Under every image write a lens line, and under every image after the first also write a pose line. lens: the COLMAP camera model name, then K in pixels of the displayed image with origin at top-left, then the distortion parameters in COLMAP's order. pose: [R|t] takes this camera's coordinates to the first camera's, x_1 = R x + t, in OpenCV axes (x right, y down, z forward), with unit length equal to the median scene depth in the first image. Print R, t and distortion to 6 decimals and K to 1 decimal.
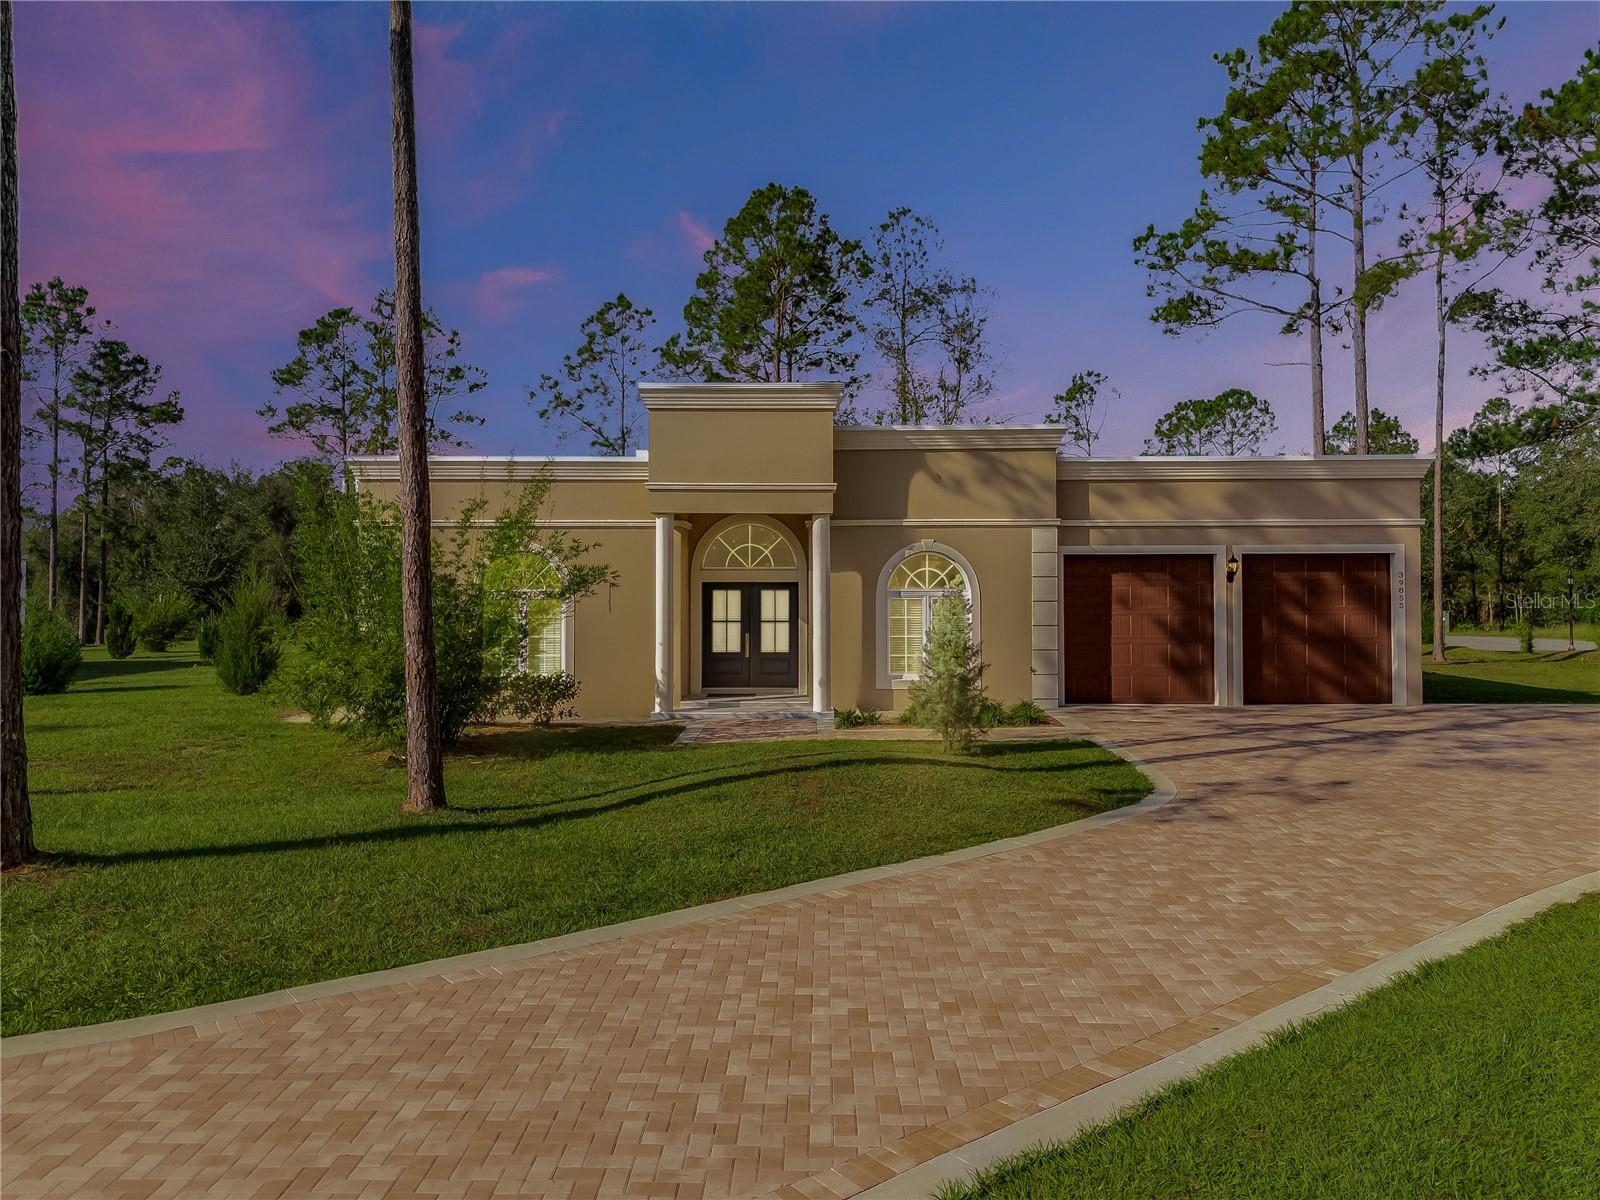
lens RADIAL K [[1162.2, 0, 800.0], [0, 1162.2, 600.0], [0, 0, 1]] dist [0.040020, -0.000182]
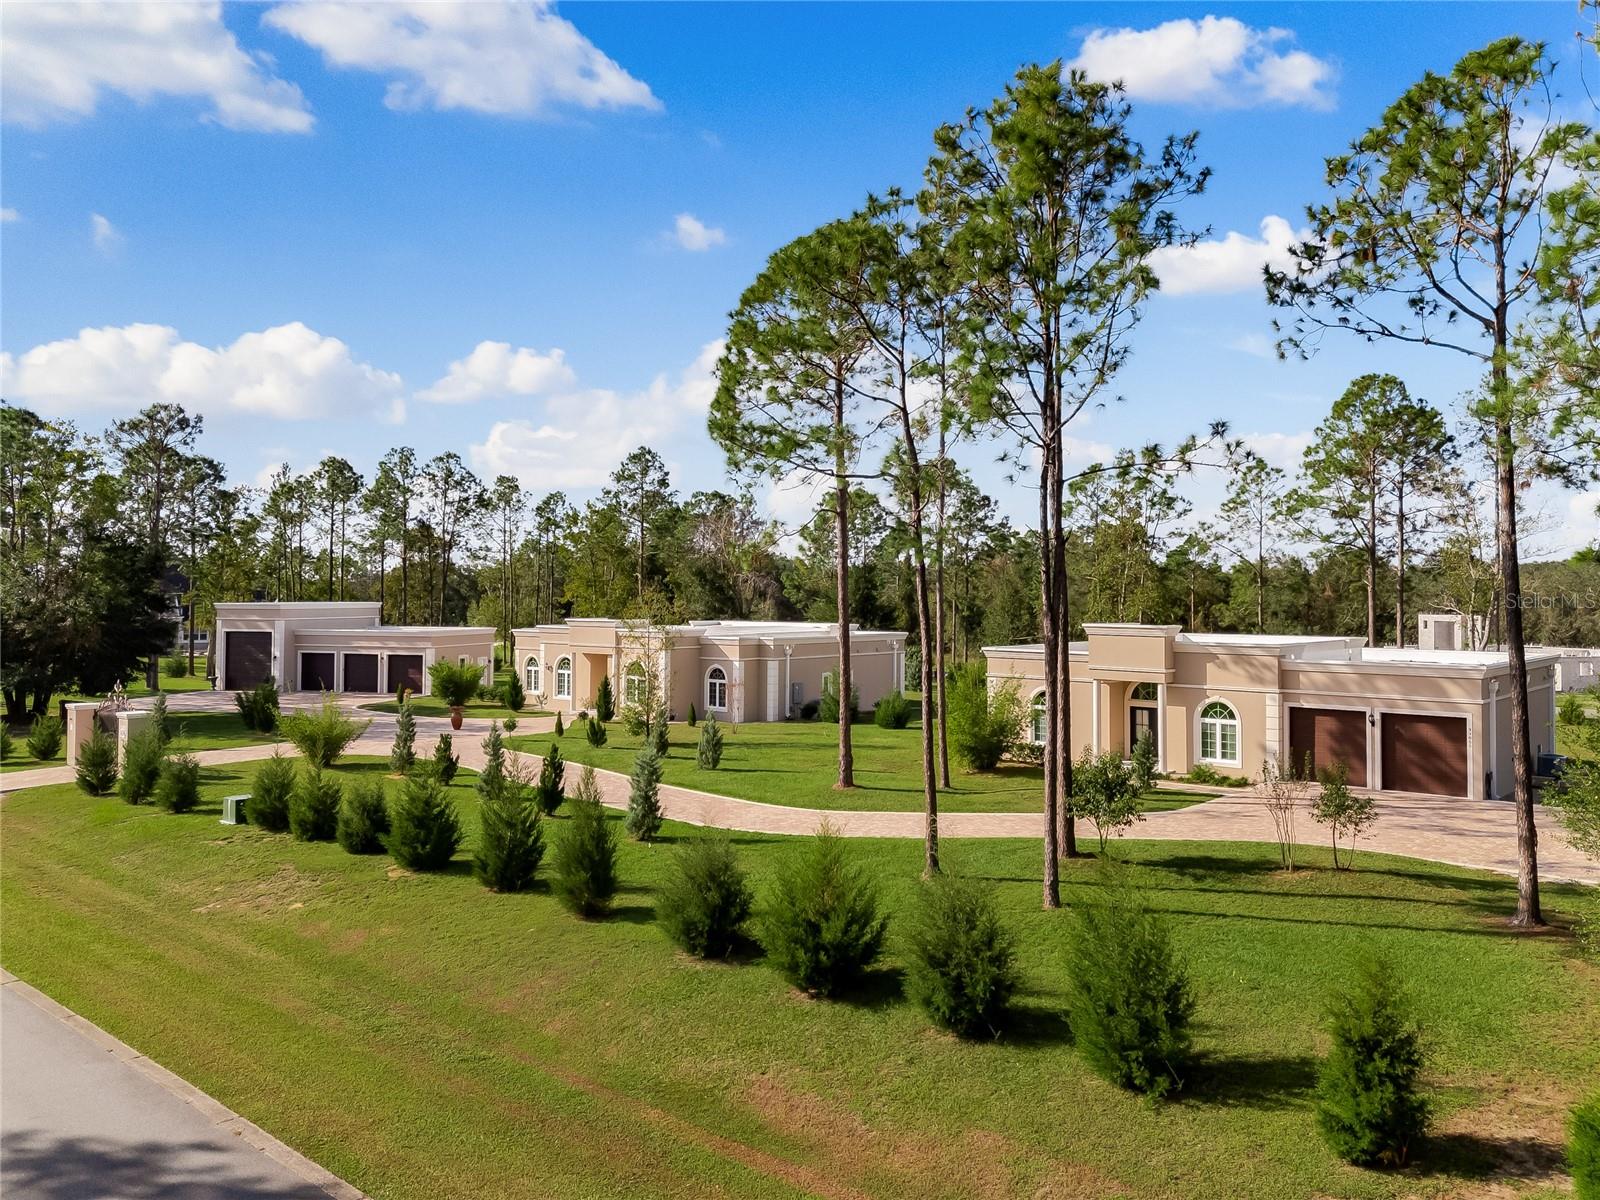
lens RADIAL K [[1162.2, 0, 800.0], [0, 1162.2, 600.0], [0, 0, 1]] dist [0.040020, -0.000182]
pose [[0.752496, 0.004155, -0.658583, 0.921304], [-0.012839, 0.999883, -0.008362, -0.194405], [0.658471, 0.014748, 0.752461, -1.073163]]
